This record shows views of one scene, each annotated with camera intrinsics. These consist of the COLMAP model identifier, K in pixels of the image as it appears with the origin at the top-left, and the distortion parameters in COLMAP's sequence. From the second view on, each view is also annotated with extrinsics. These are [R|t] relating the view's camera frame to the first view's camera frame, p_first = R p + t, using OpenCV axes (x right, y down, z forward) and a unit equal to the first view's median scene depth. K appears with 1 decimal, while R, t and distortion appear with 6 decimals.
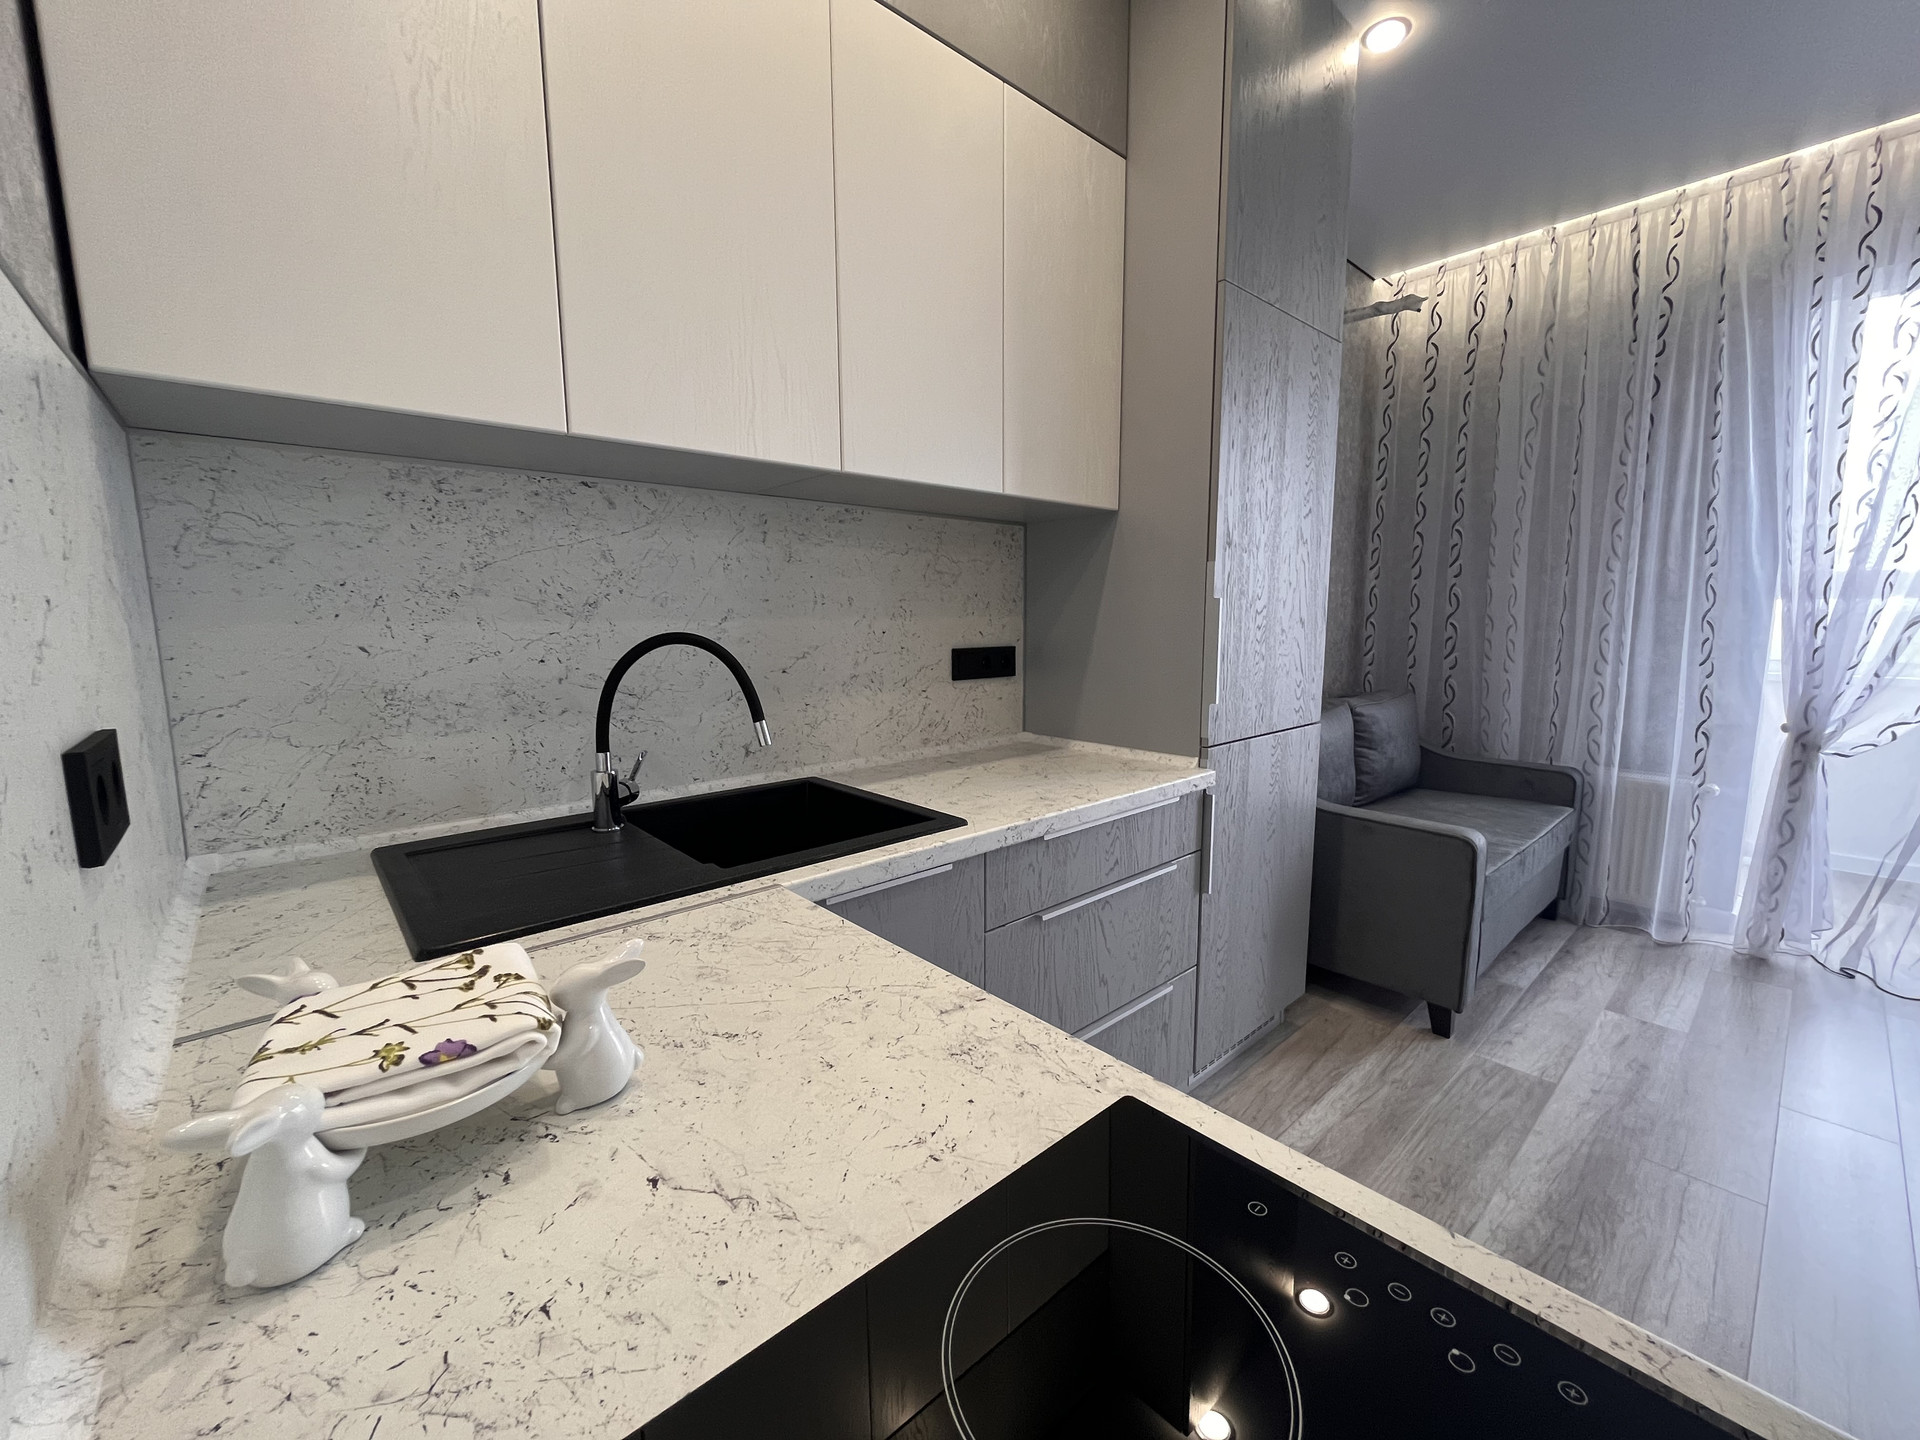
lens RADIAL K [[773.0, 0, 960.0], [0, 773.0, 720.7], [0, 0, 1]] dist [0.000197, -0.000305]
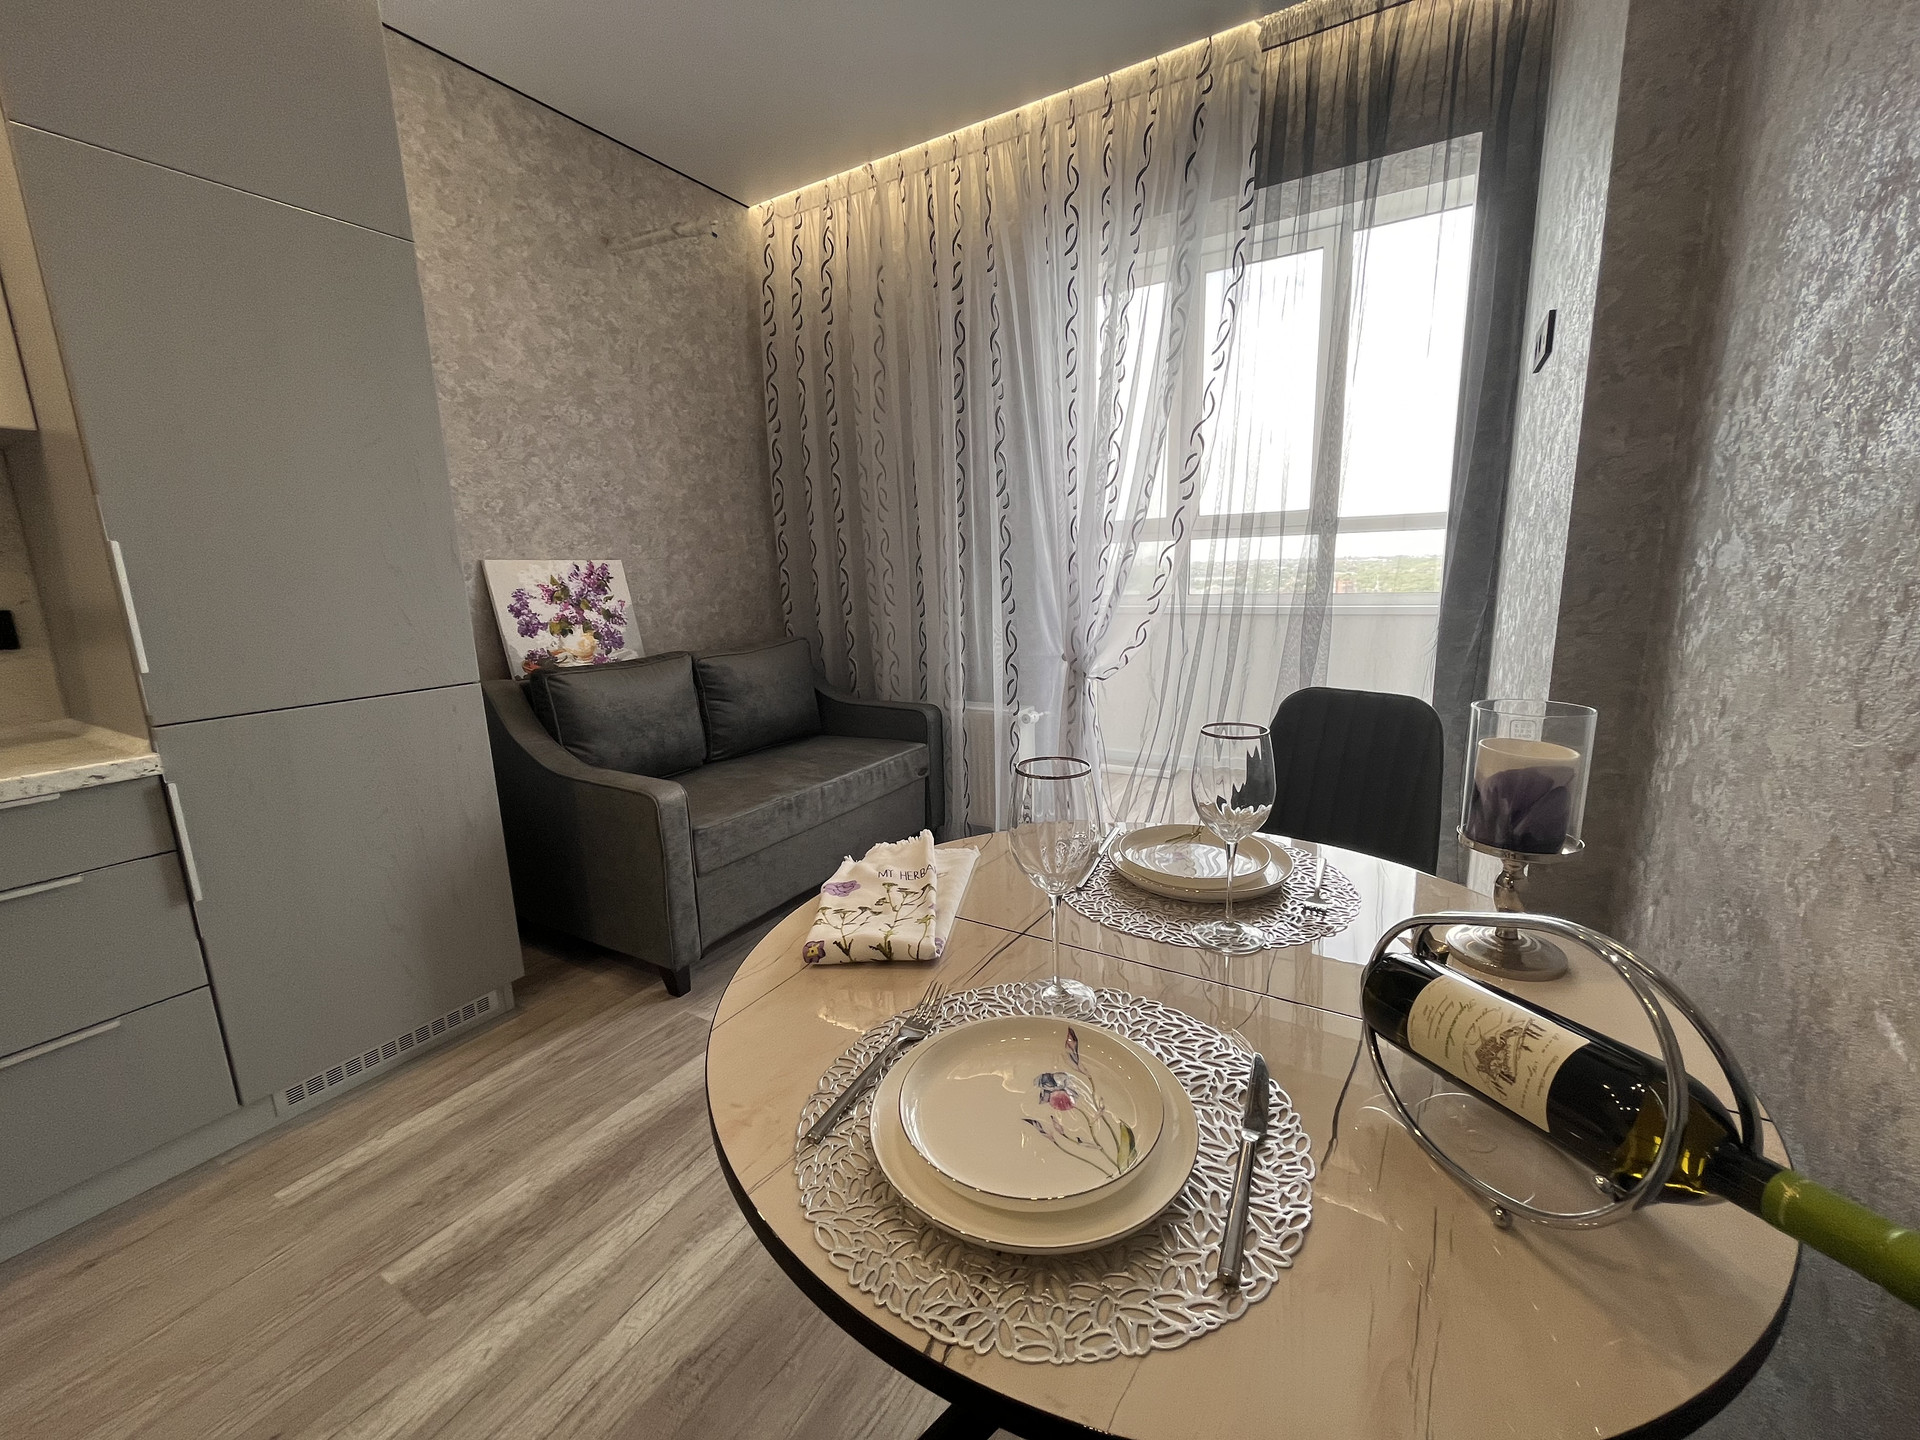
lens RADIAL K [[773.0, 0, 961.5], [0, 773.0, 719.1], [0, 0, 1]] dist [0.000197, -0.000305]
pose [[0.957043, -0.079423, 0.278855, 0.568106], [0.065364, 0.996093, 0.059376, 0.022051], [-0.282481, -0.038598, 0.958496, -0.013270]]
